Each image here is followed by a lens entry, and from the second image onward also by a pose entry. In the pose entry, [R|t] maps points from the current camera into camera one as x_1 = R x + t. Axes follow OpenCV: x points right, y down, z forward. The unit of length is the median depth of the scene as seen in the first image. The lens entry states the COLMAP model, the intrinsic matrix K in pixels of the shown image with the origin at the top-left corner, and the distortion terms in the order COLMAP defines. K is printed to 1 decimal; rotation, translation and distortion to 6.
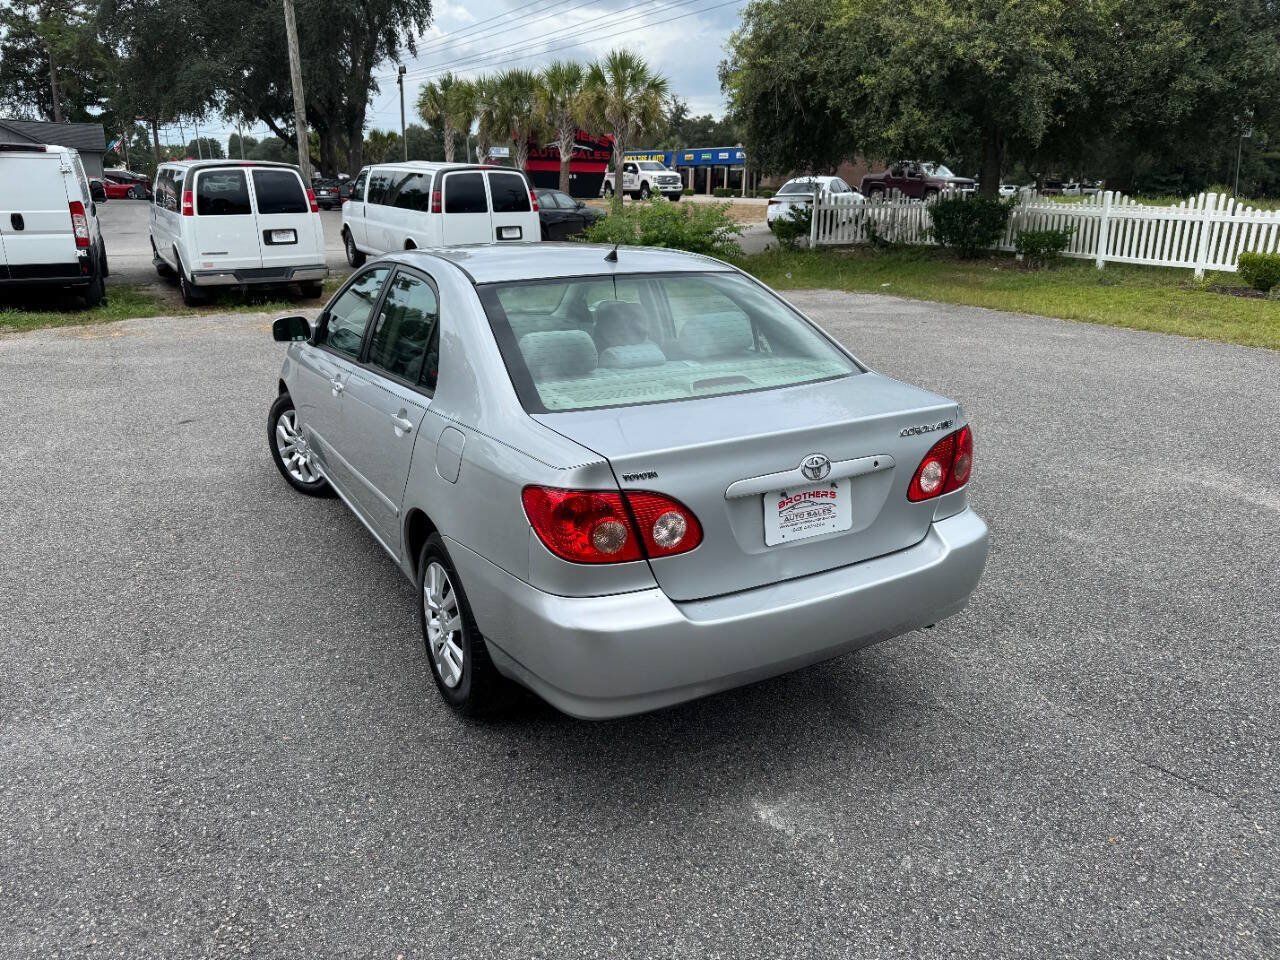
lens RADIAL K [[899.2, 0, 638.9], [0, 899.2, 478.4], [0, 0, 1]] dist [0.008242, -0.009447]
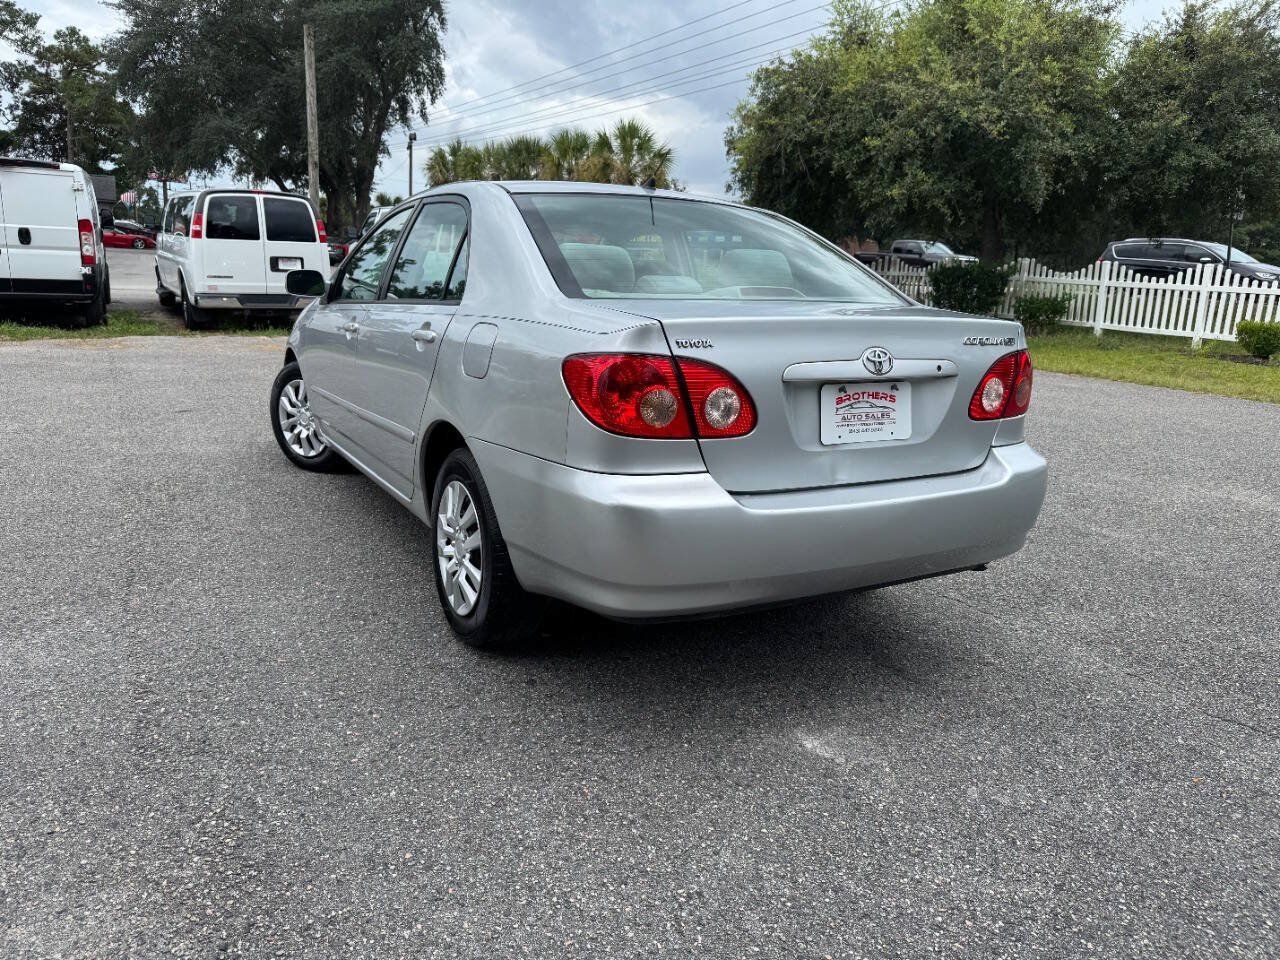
lens RADIAL K [[899.5, 0, 635.9], [0, 899.5, 482.2], [0, 0, 1]] dist [0.010222, -0.013323]
pose [[0.999168, 0.039743, 0.009190, -0.010589], [-0.038923, 0.996295, -0.076690, 0.036243], [-0.012204, 0.076269, 0.997013, 0.015623]]
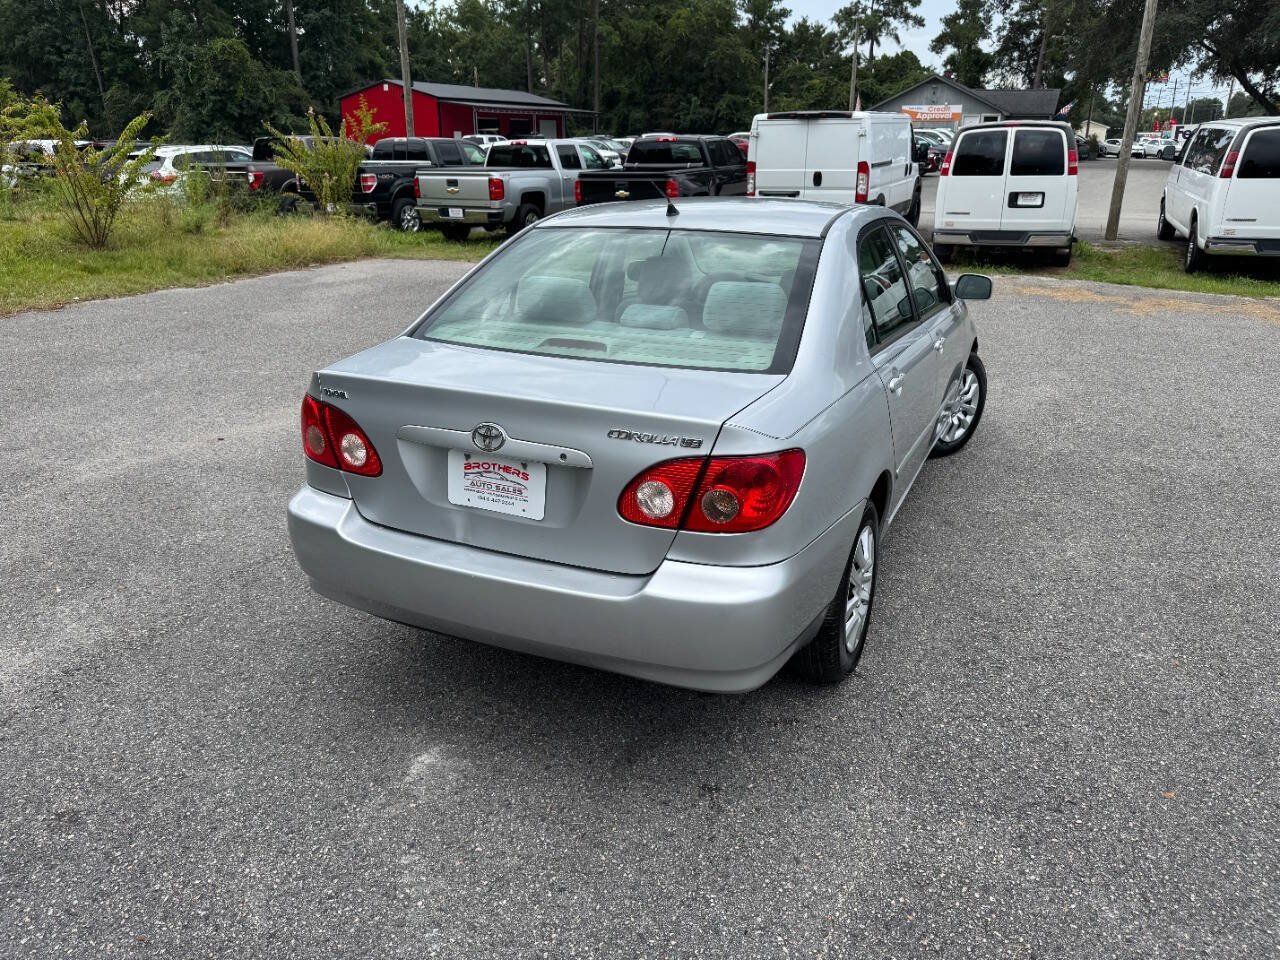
lens RADIAL K [[901.4, 0, 643.3], [0, 901.4, 482.8], [0, 0, 1]] dist [0.009261, -0.012446]
pose [[0.588880, 0.274734, -0.760093, 0.190482], [-0.244501, 0.956943, 0.156459, -0.028597], [0.770350, 0.093708, 0.630697, 0.100871]]
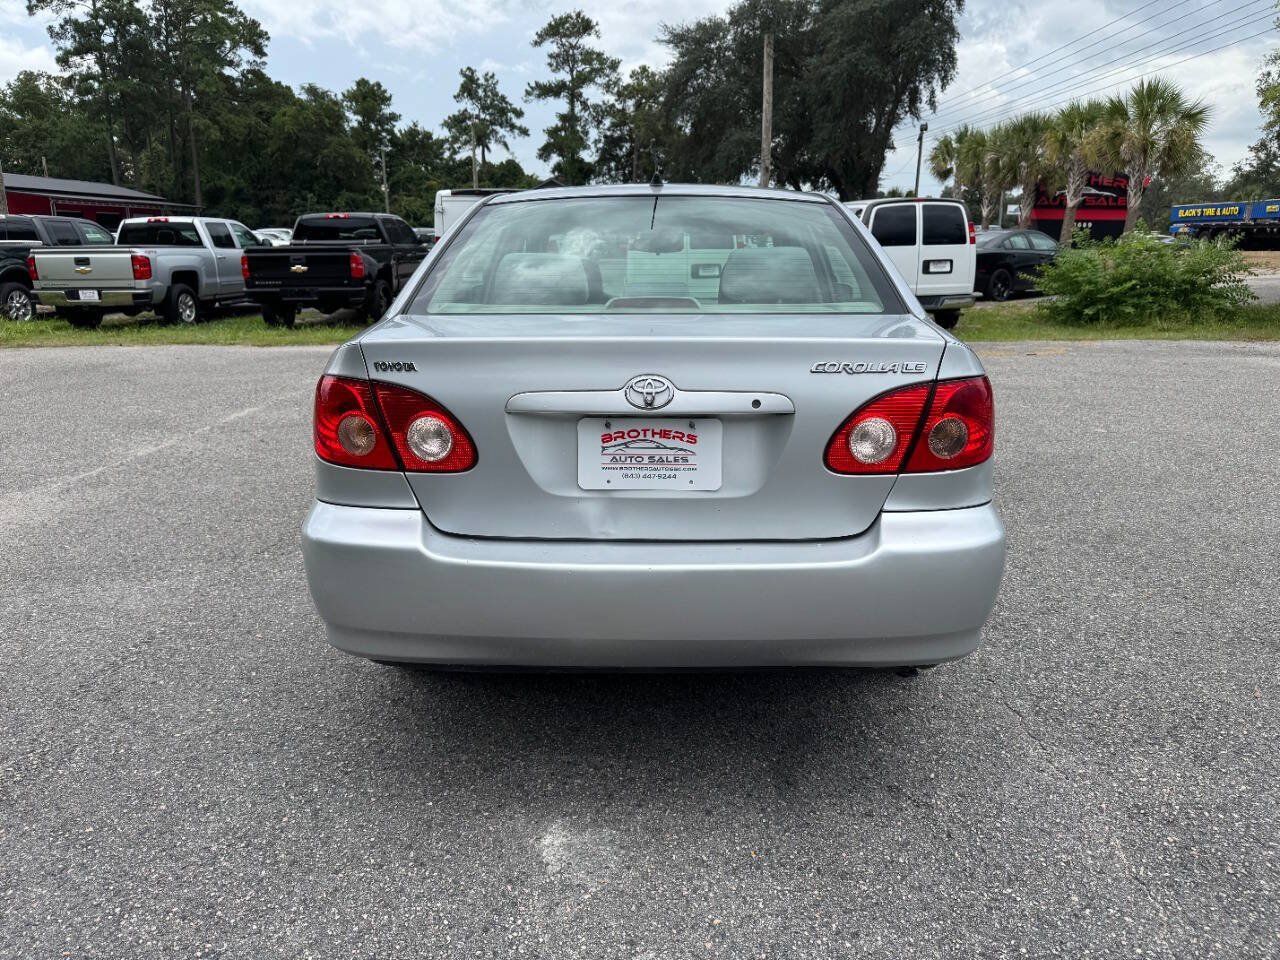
lens RADIAL K [[901.4, 0, 643.3], [0, 901.4, 482.8], [0, 0, 1]] dist [0.009261, -0.012446]
pose [[0.856280, 0.123714, -0.501478, 0.108069], [-0.153169, 0.988040, -0.017790, 0.014236], [0.493279, 0.092044, 0.864988, 0.067098]]
